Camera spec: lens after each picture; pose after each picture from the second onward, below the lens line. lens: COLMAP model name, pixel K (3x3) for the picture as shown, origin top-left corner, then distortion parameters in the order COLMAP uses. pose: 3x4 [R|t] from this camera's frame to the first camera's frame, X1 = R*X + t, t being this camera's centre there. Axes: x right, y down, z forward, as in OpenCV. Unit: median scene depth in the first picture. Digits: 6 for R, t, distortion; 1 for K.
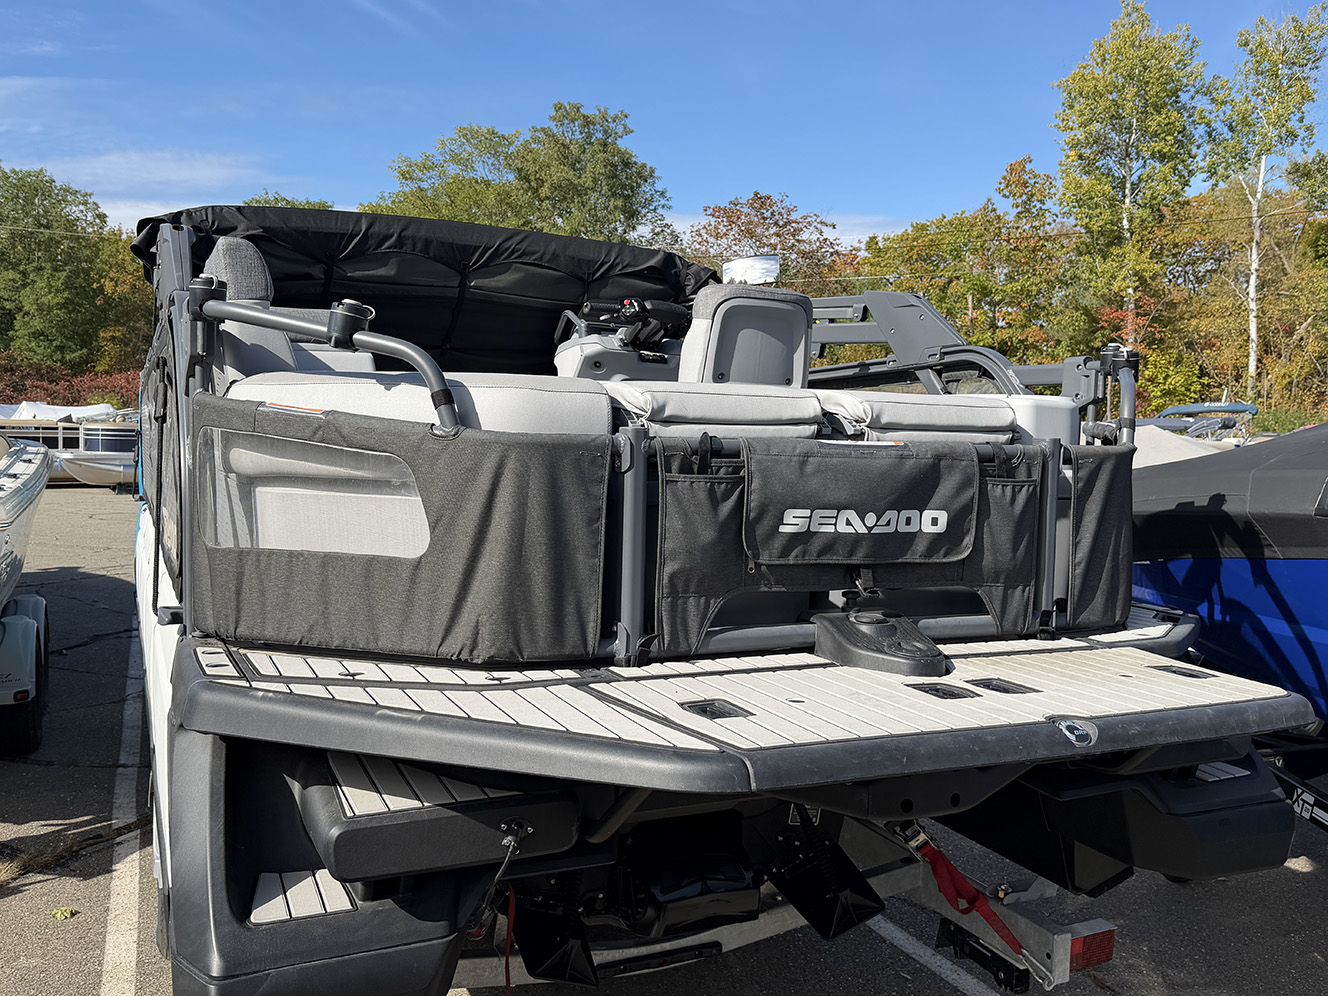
lens RADIAL K [[1144.2, 0, 664.0], [0, 1144.2, 498.0], [0, 0, 1]] dist [0.172042, -0.306039]
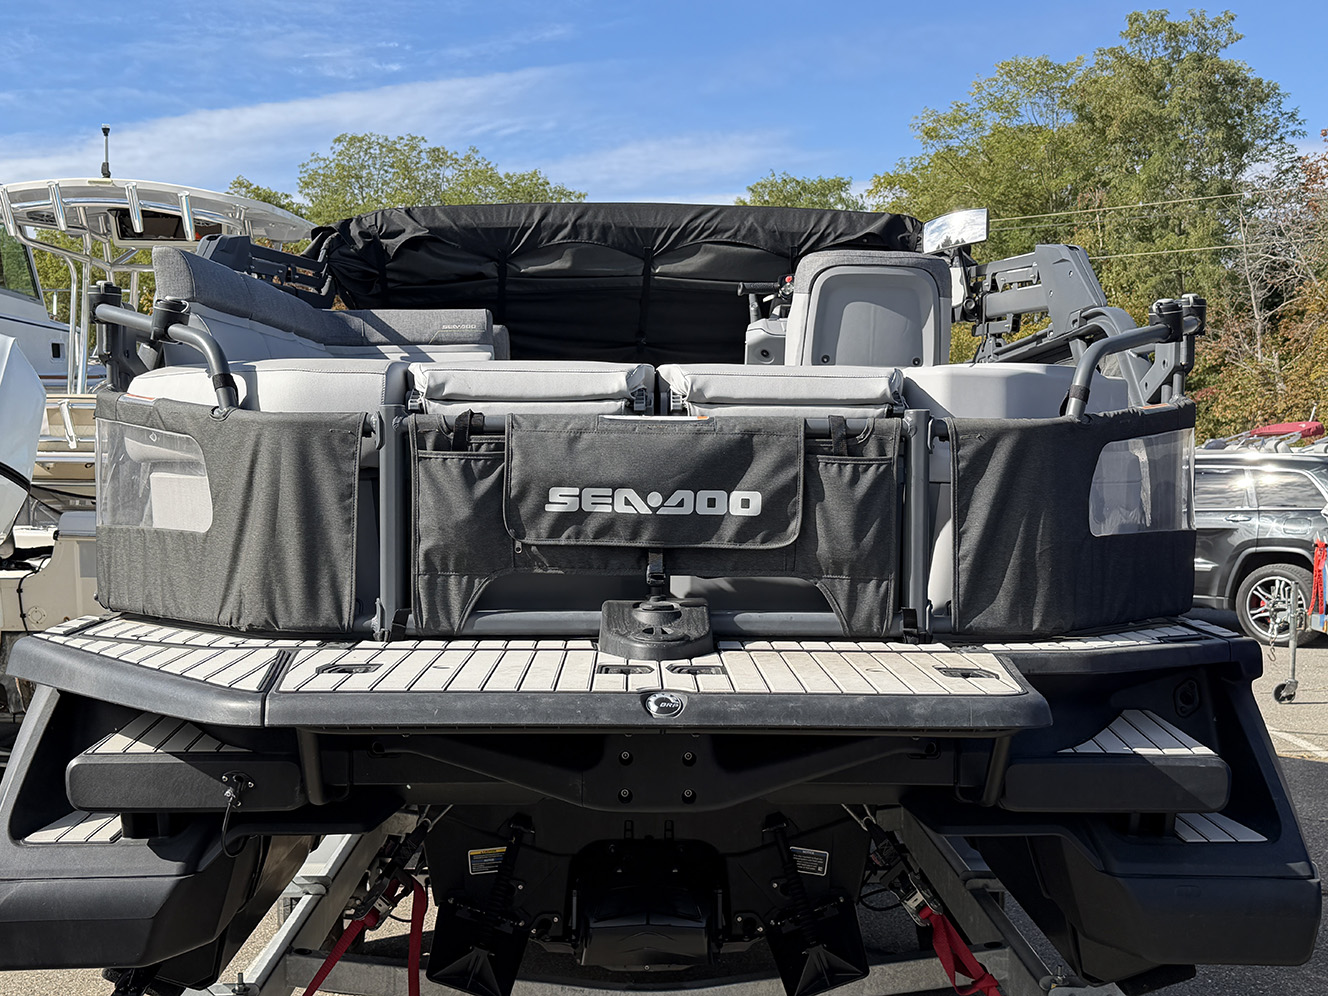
lens RADIAL K [[1490.5, 0, 664.0], [0, 1490.5, 498.0], [0, 0, 1]] dist [0.200638, -0.457373]
pose [[0.913845, -0.005202, -0.406030, 0.654692], [-0.007566, 0.999526, -0.029835, 0.051780], [0.405993, 0.030336, 0.913373, -0.098659]]
